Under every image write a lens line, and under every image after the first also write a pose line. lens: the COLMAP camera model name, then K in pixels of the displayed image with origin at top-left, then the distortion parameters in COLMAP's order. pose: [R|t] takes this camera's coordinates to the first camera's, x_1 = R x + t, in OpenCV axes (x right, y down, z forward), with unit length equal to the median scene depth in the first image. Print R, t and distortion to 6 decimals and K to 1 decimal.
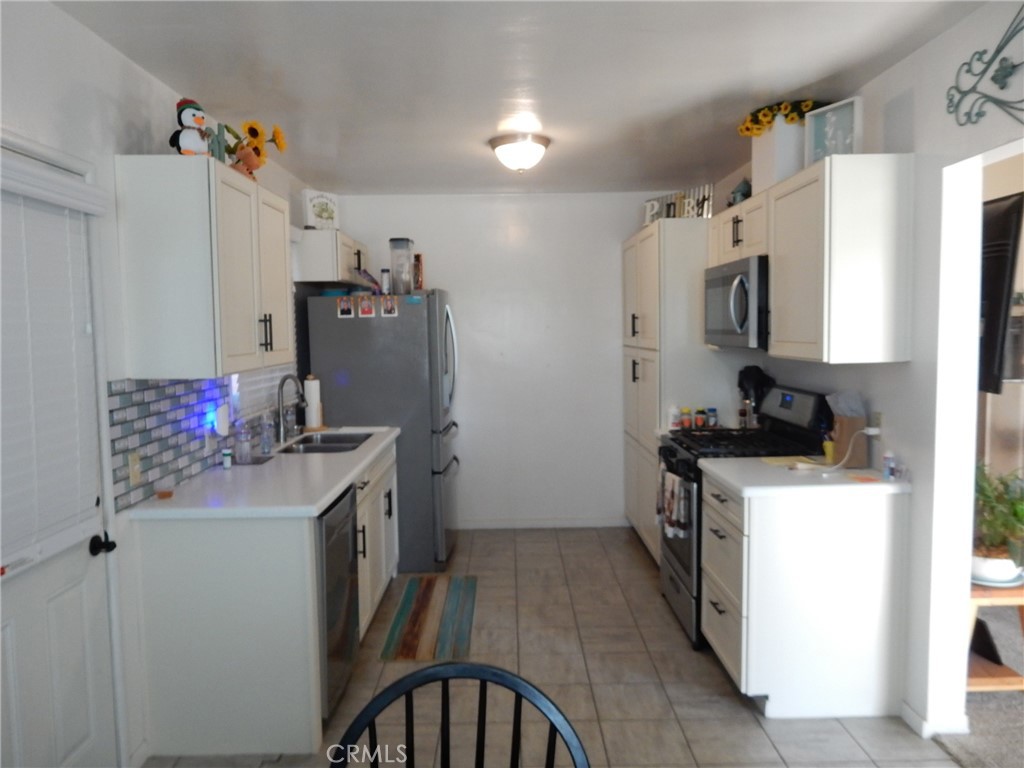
lens RADIAL K [[755.7, 0, 512.0], [0, 755.7, 384.0], [0, 0, 1]] dist [-0.004094, 0.003972]
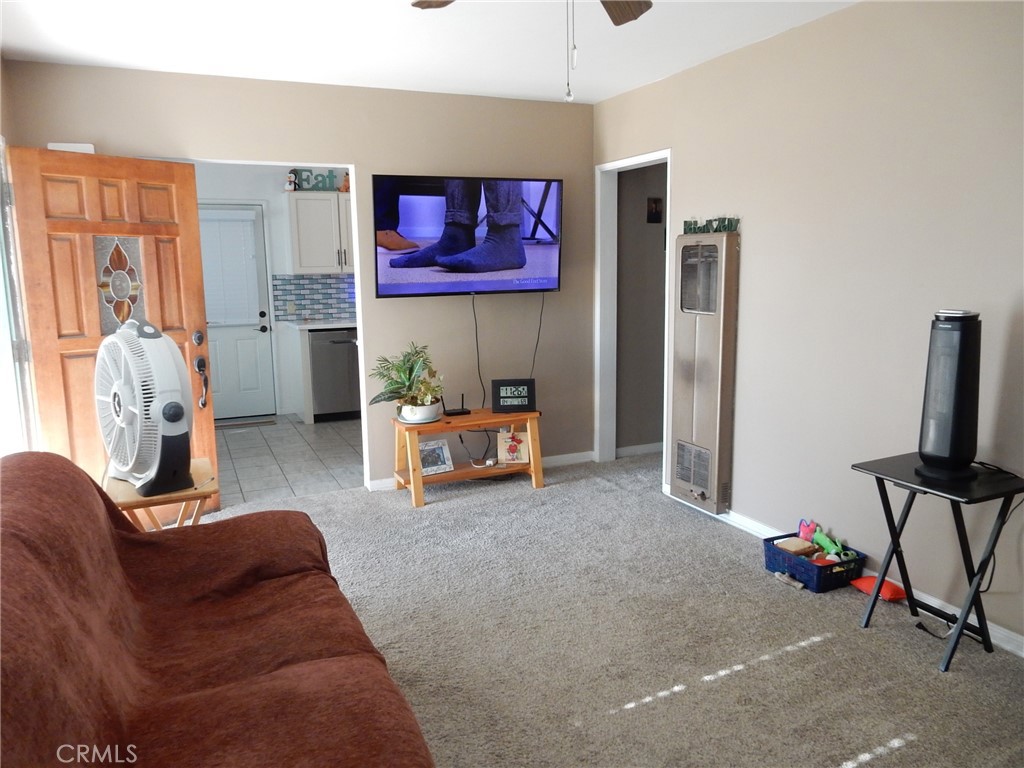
lens RADIAL K [[755.7, 0, 512.0], [0, 755.7, 384.0], [0, 0, 1]] dist [-0.004094, 0.003972]
pose [[0.410048, 0.157271, -0.898402, 1.400476], [-0.059181, 0.987533, 0.145862, -0.037362], [0.910142, -0.006642, 0.414244, 0.348418]]
